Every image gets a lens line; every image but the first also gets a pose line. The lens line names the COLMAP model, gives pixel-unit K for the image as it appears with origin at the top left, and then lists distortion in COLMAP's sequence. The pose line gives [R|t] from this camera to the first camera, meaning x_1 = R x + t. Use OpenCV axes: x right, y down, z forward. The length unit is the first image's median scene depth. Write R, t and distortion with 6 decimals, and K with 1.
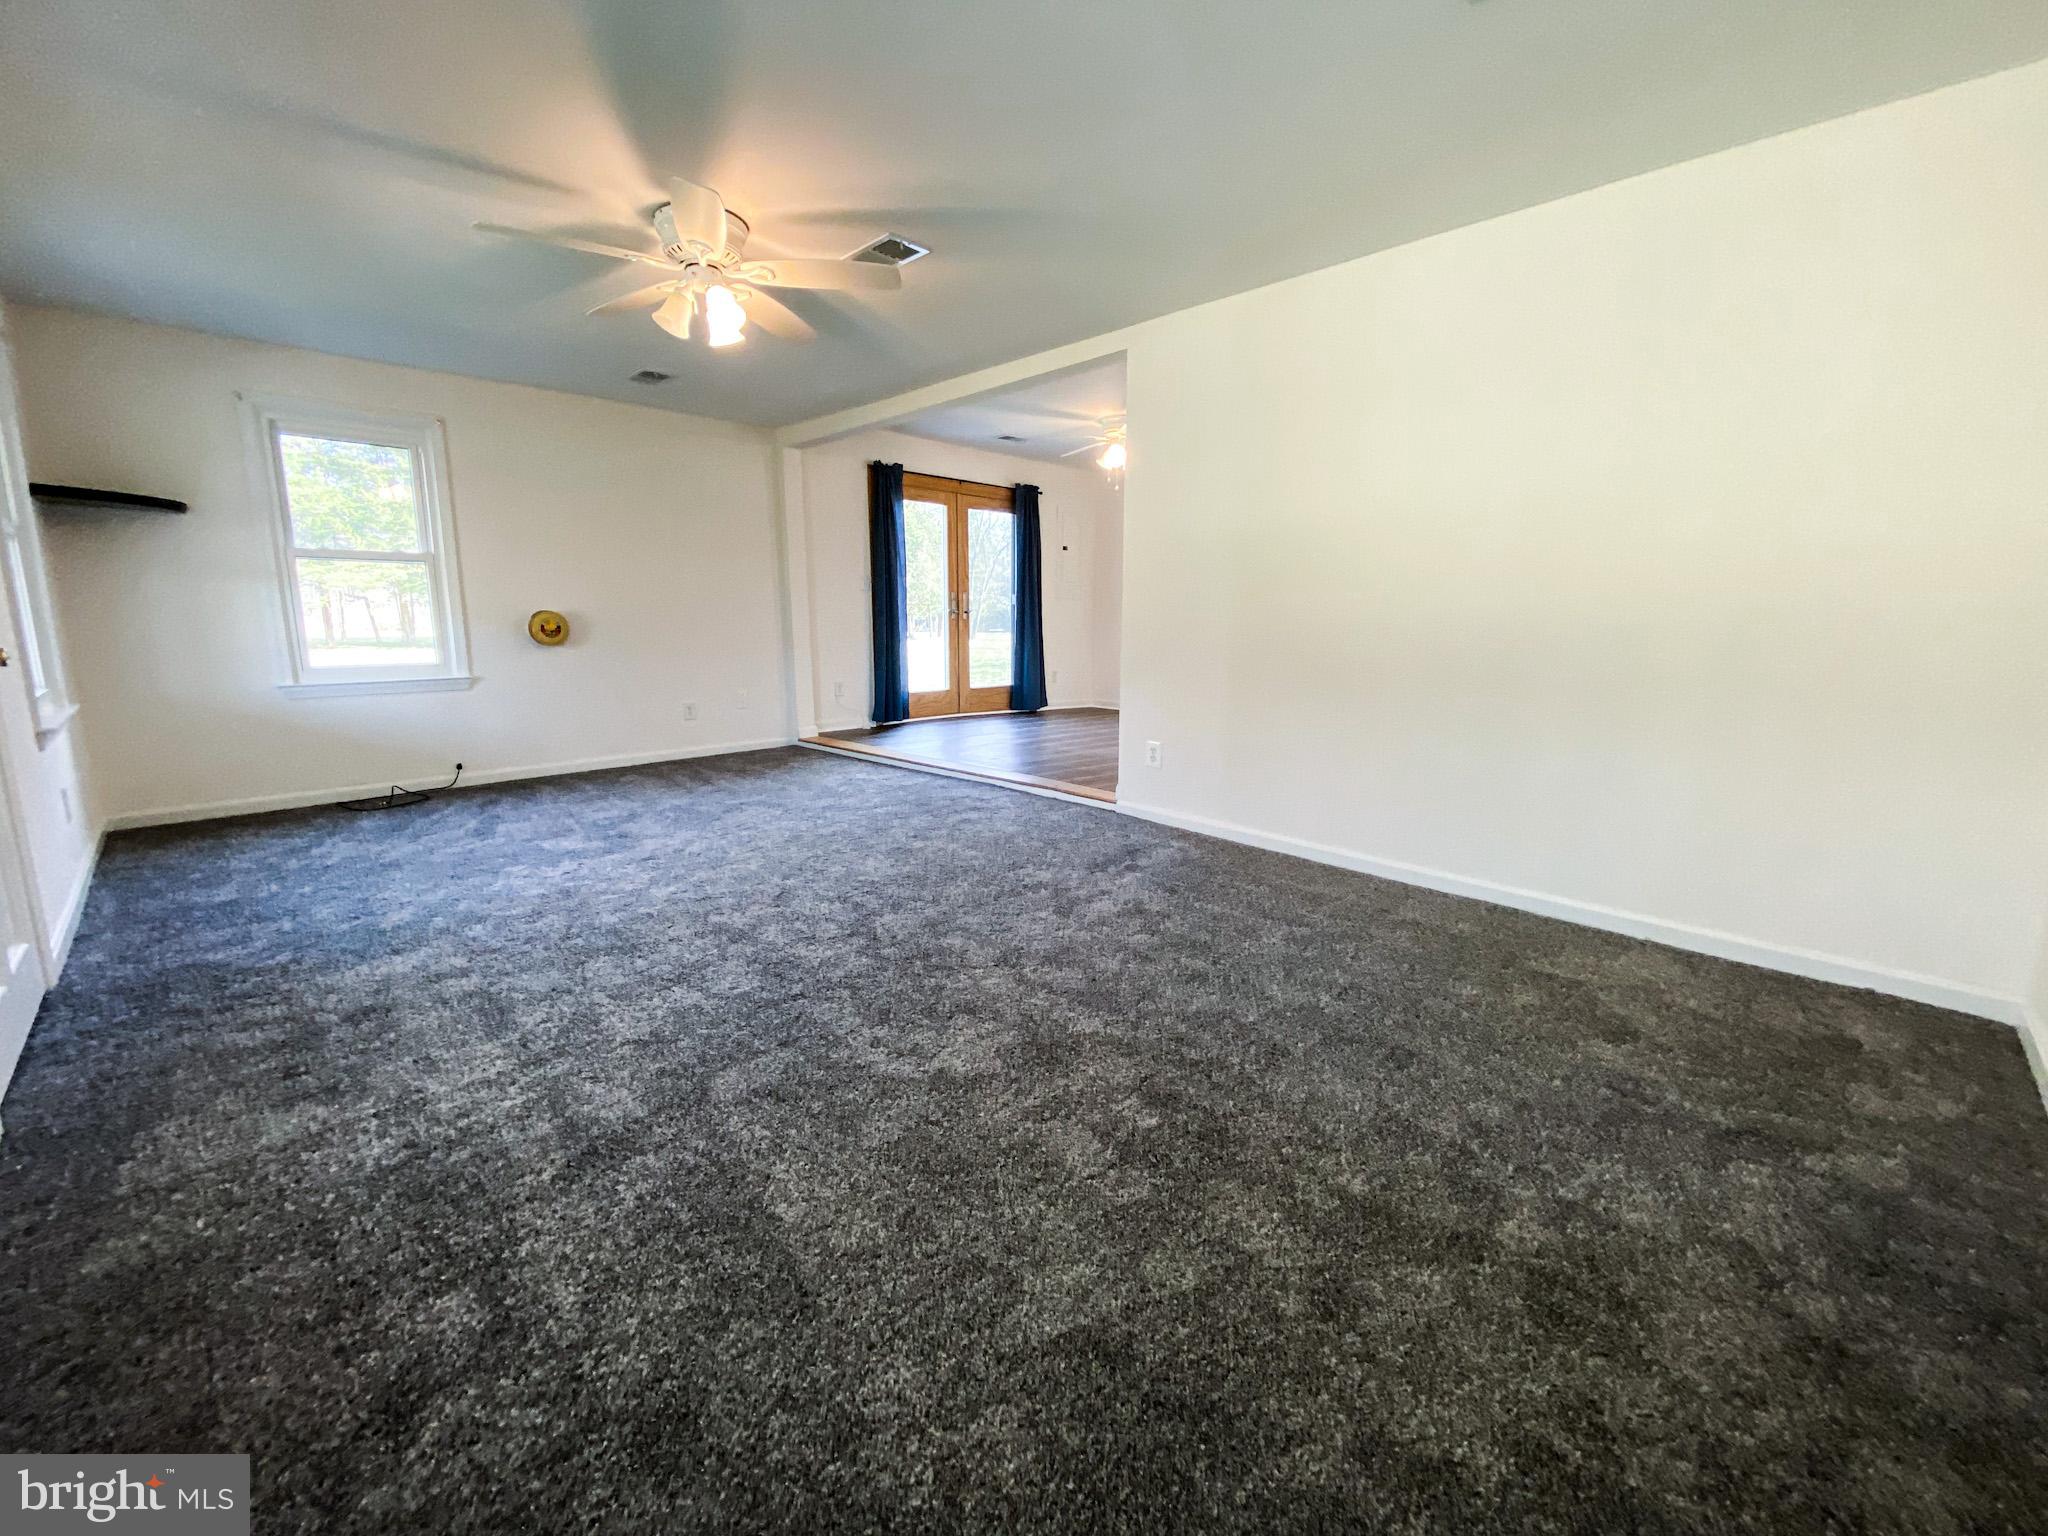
lens RADIAL K [[829.7, 0, 1028.2], [0, 829.7, 781.0], [0, 0, 1]] dist [0.003392, -0.001796]
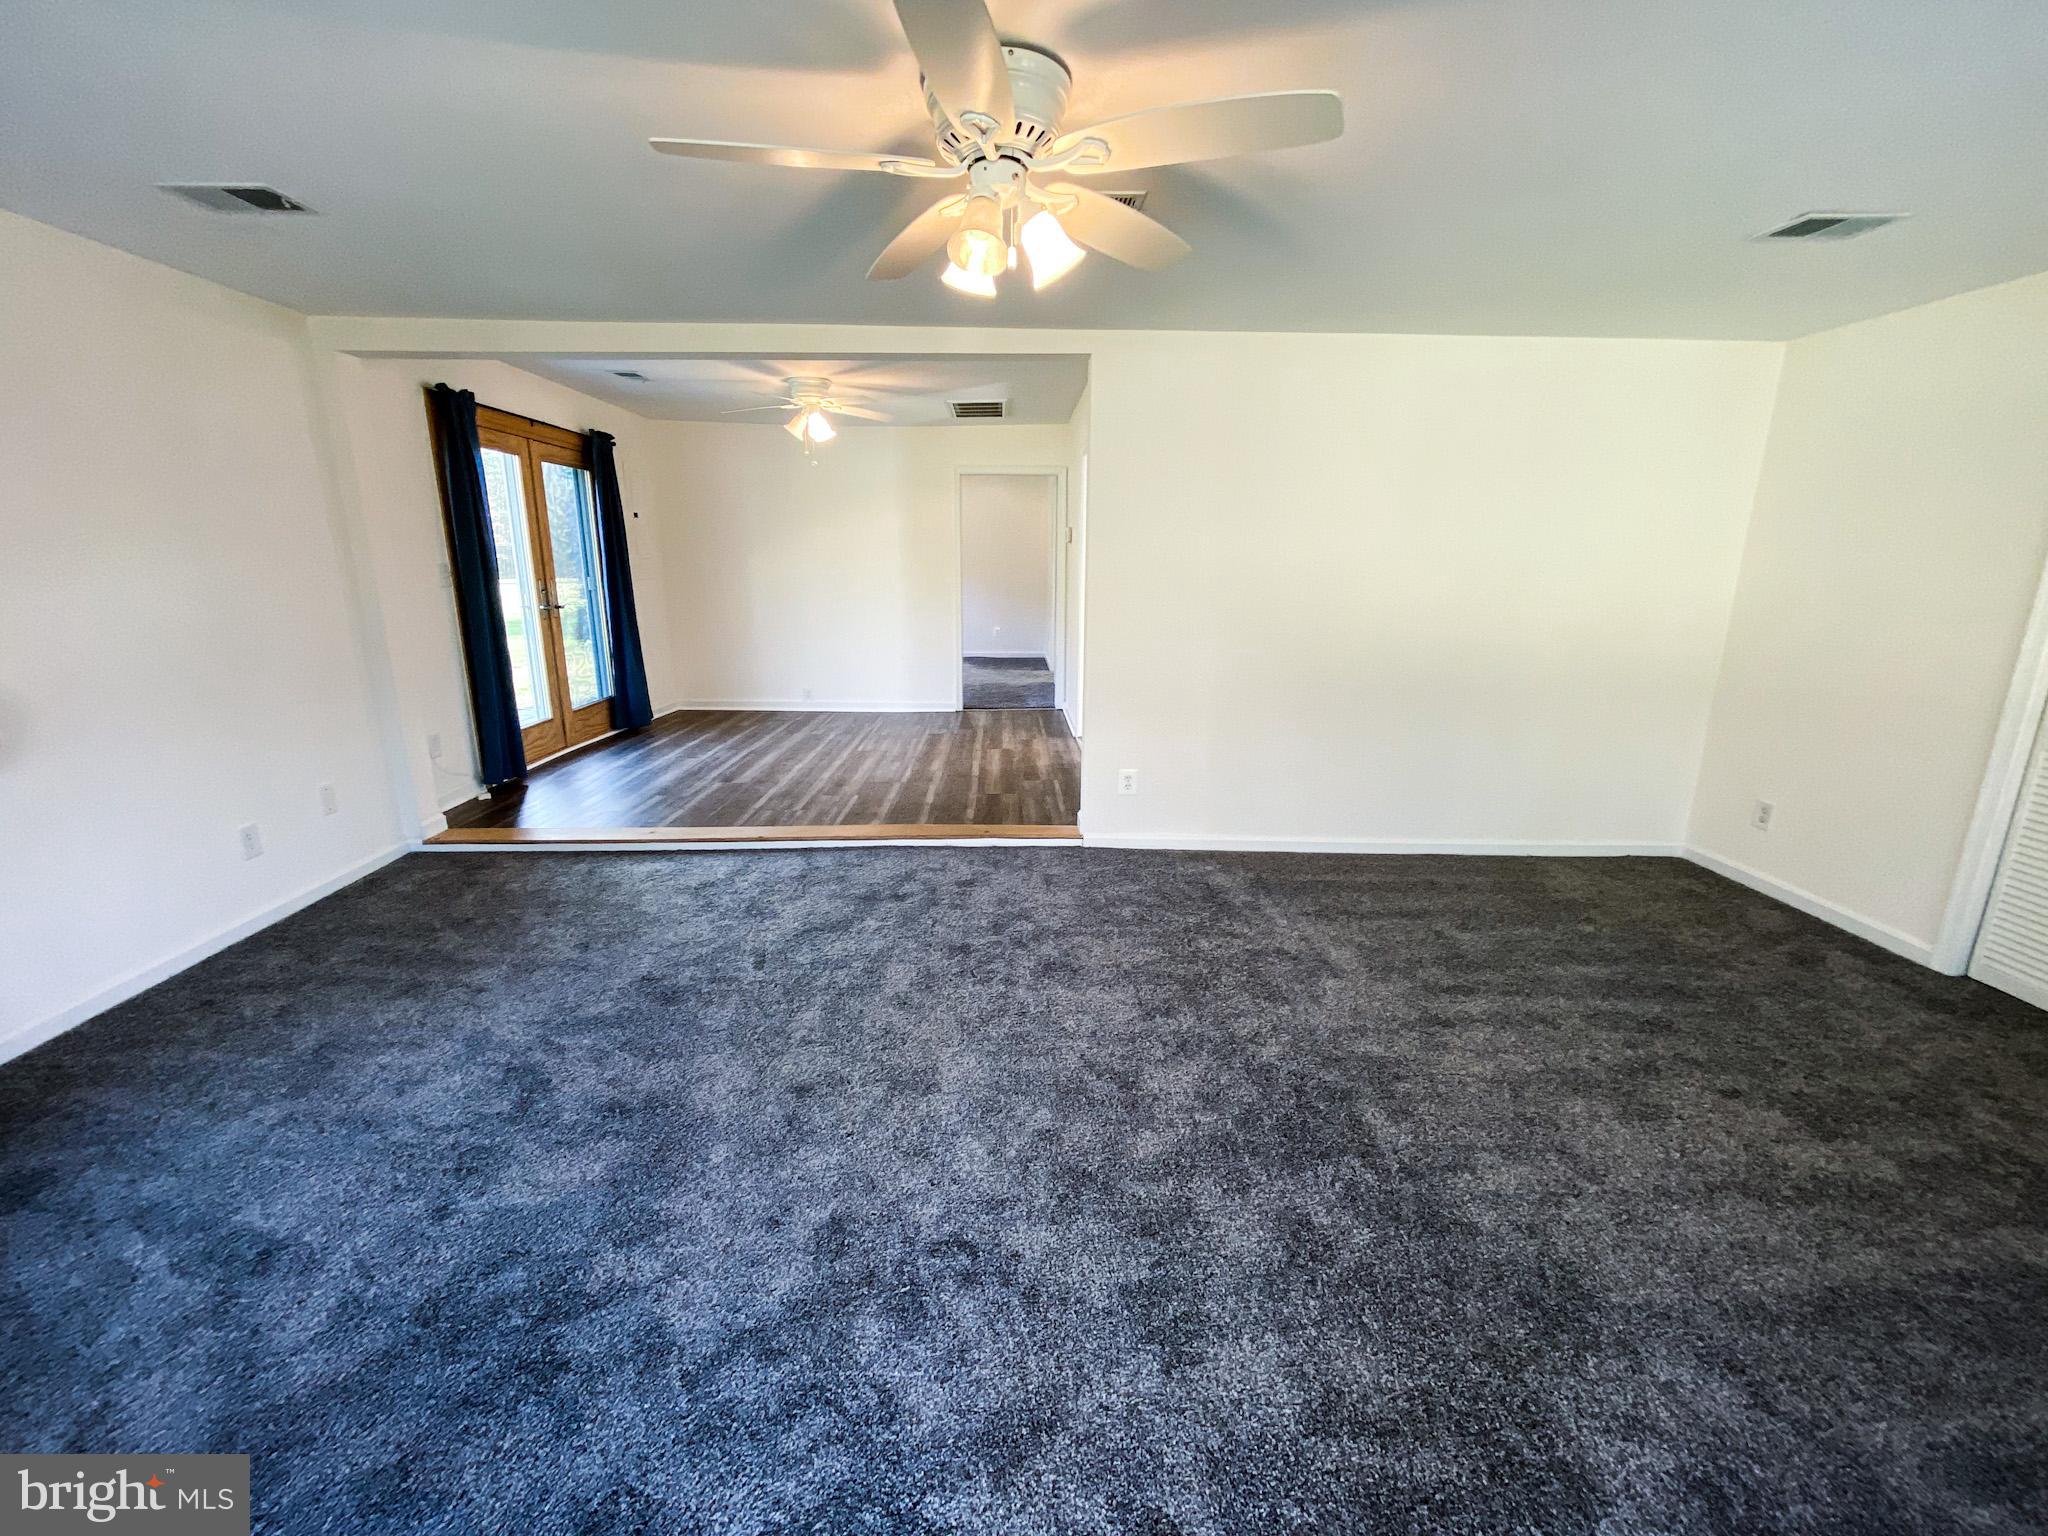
lens RADIAL K [[829.7, 0, 1027.3], [0, 829.7, 762.8], [0, 0, 1]] dist [0.003392, -0.001796]
pose [[0.689160, -0.170249, 0.704325, -0.335705], [0.136595, 0.985104, 0.104464, -0.094139], [-0.711618, 0.024215, 0.702150, 0.216357]]
